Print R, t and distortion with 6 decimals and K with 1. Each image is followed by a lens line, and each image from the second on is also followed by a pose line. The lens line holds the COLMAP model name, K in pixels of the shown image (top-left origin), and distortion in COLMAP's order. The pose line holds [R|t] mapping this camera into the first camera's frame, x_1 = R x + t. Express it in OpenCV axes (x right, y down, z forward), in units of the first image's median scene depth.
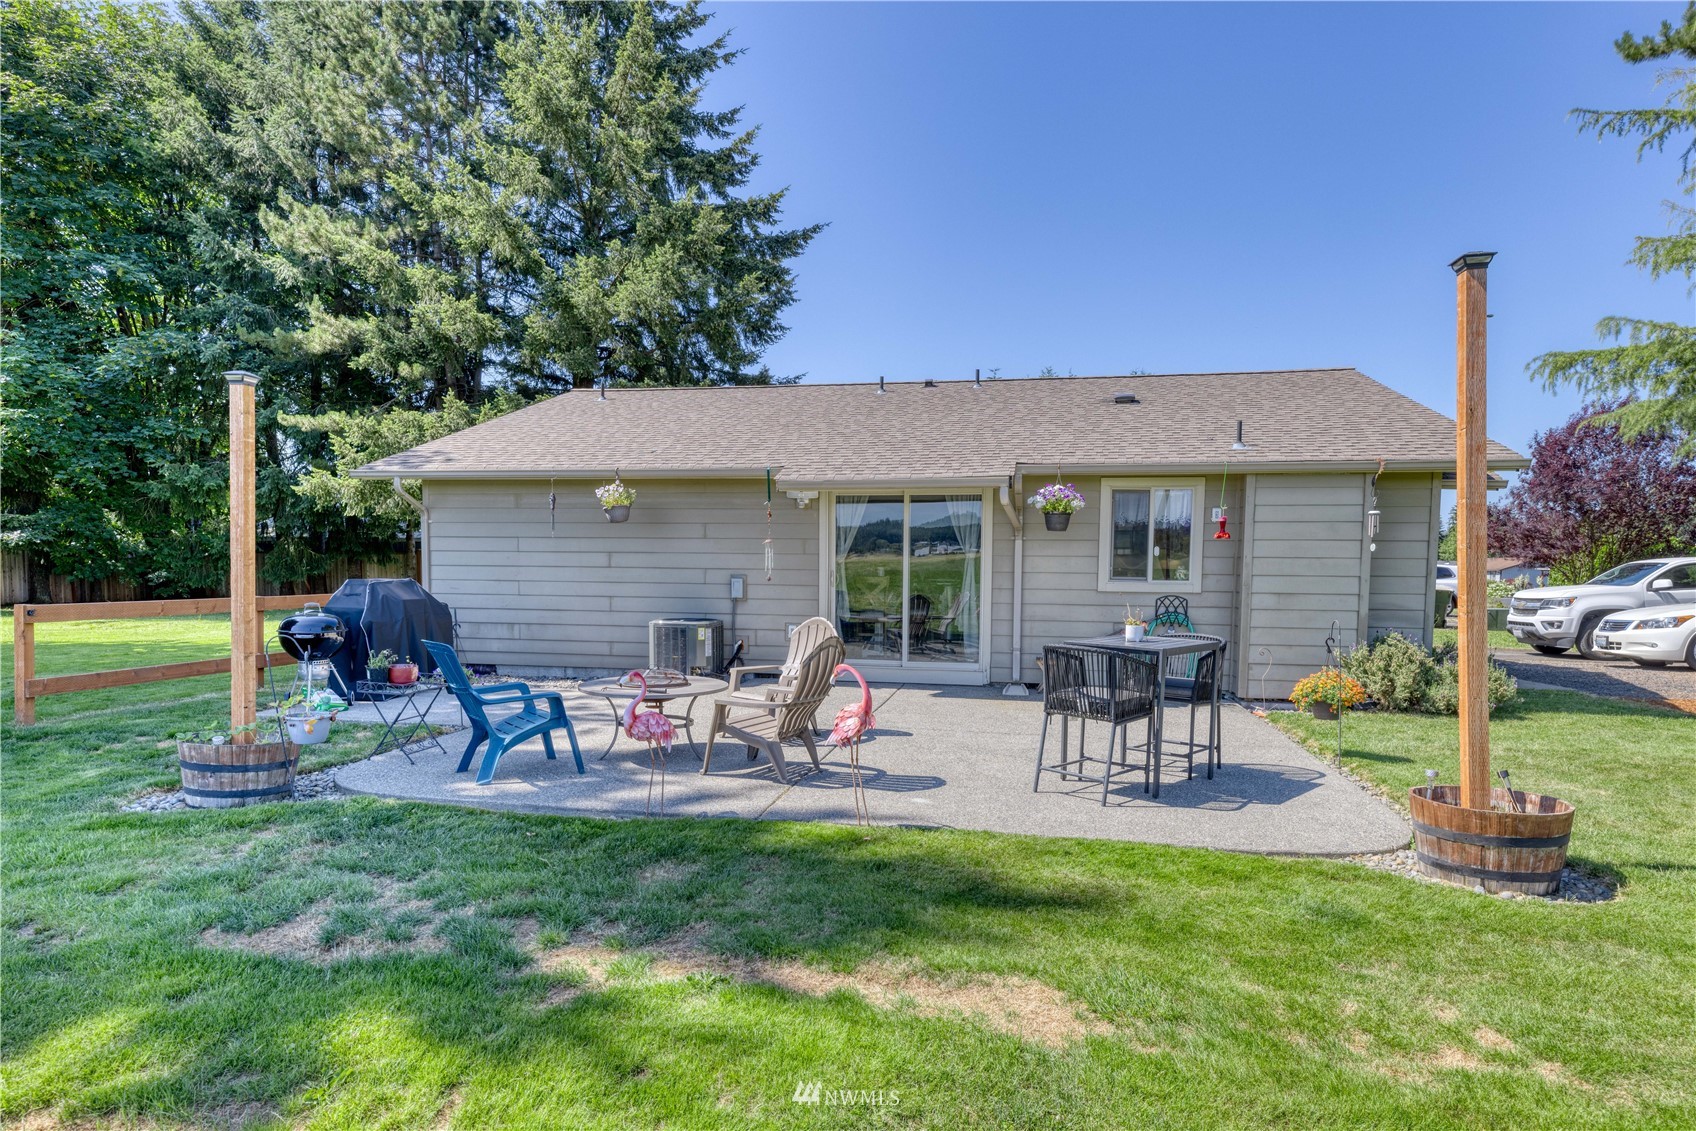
lens RADIAL K [[980.1, 0, 848.2], [0, 980.1, 566.1], [0, 0, 1]] dist [0.000615, 0.001743]
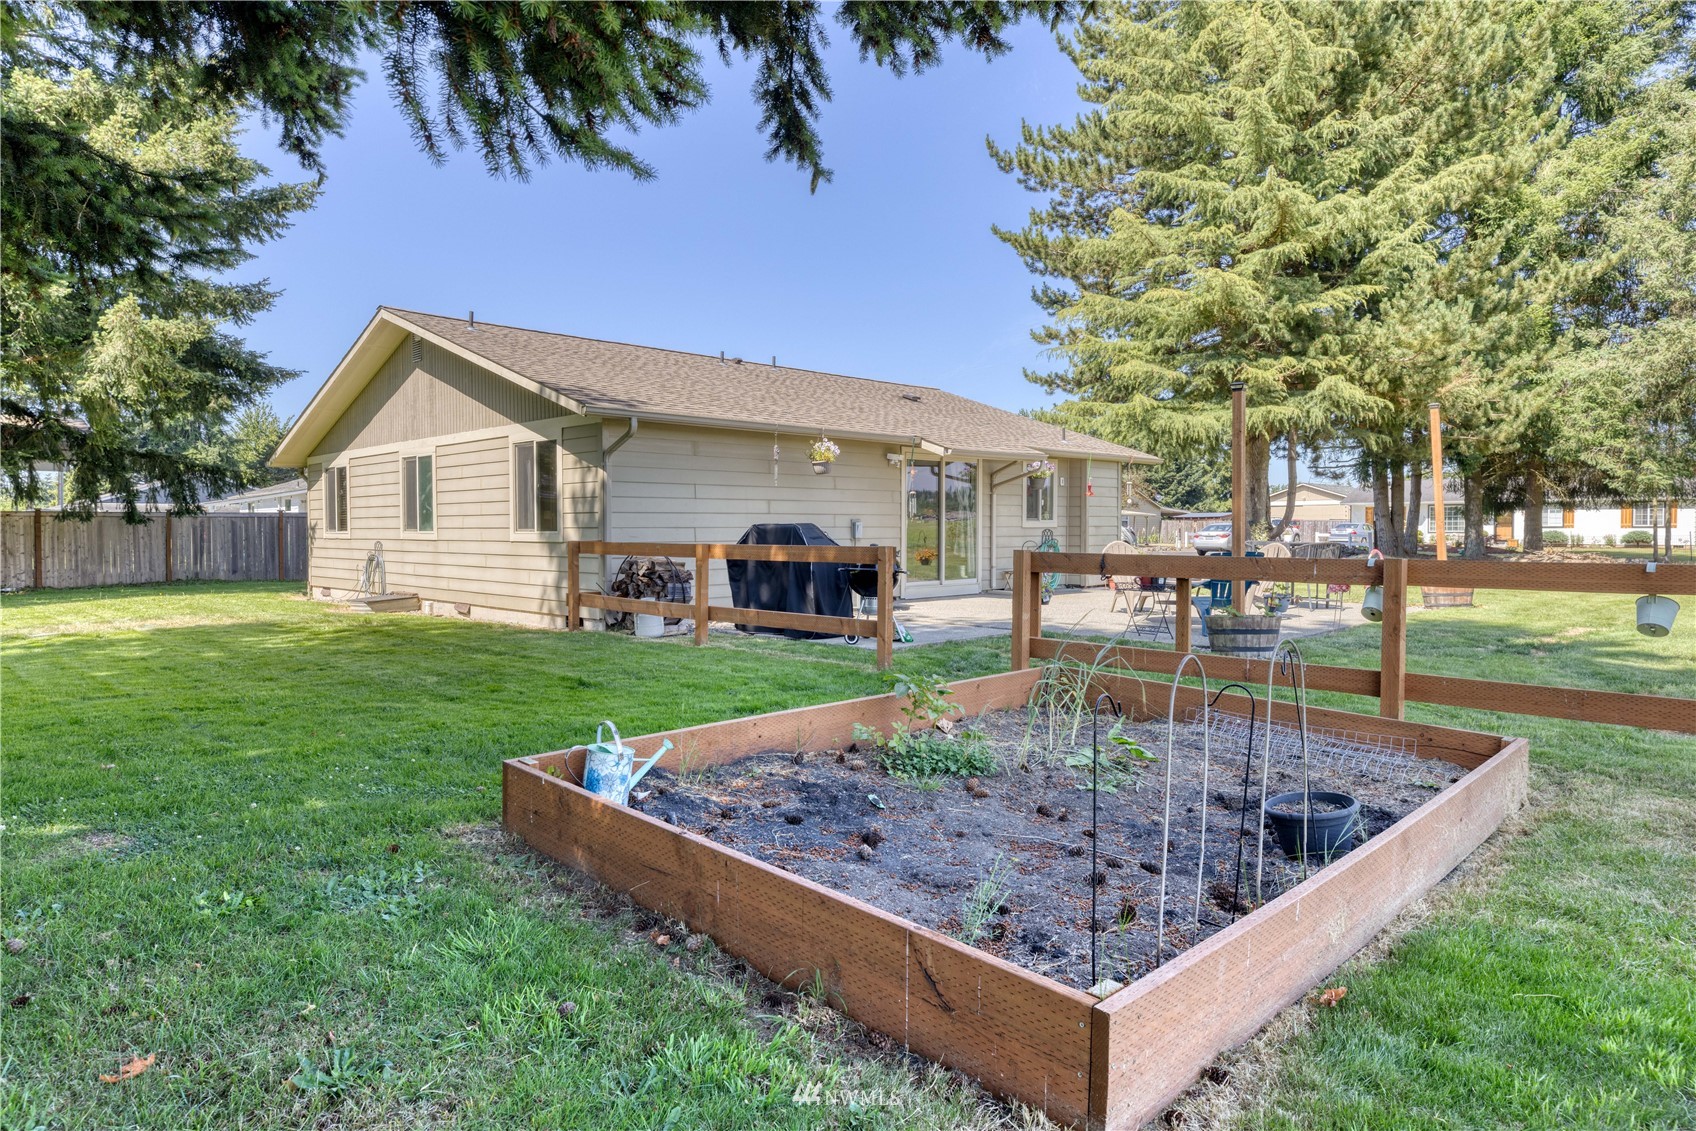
lens RADIAL K [[980.1, 0, 859.0], [0, 980.1, 559.6], [0, 0, 1]] dist [0.000615, 0.001743]
pose [[0.569311, -0.037728, 0.821256, -1.217737], [0.011032, 0.999207, 0.038255, 0.013863], [-0.822048, -0.012719, 0.569276, 0.306631]]
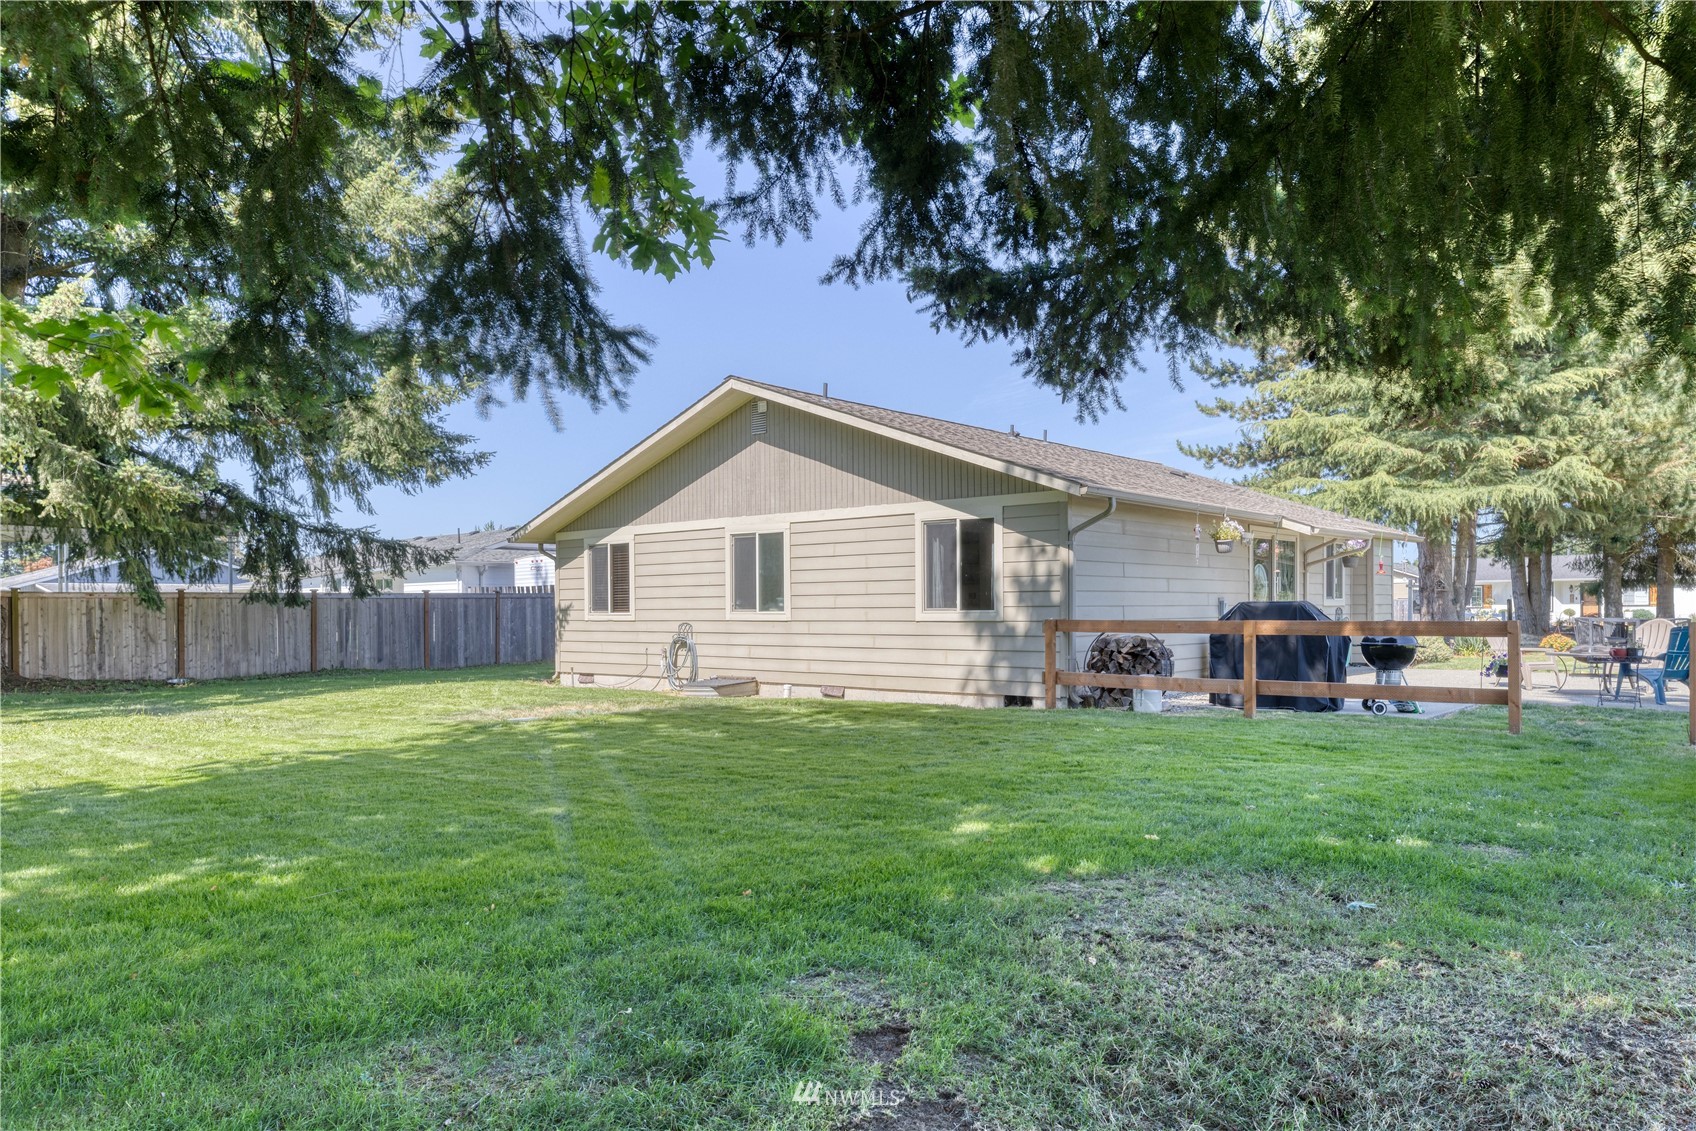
lens RADIAL K [[1085.9, 0, 985.0], [0, 1085.9, 629.2], [0, 0, 1]] dist [0.007218, -0.007047]
pose [[0.472323, -0.029619, 0.880928, -1.578065], [0.015028, 0.999561, 0.025550, 0.010492], [-0.881298, 0.001171, 0.472560, 0.649129]]
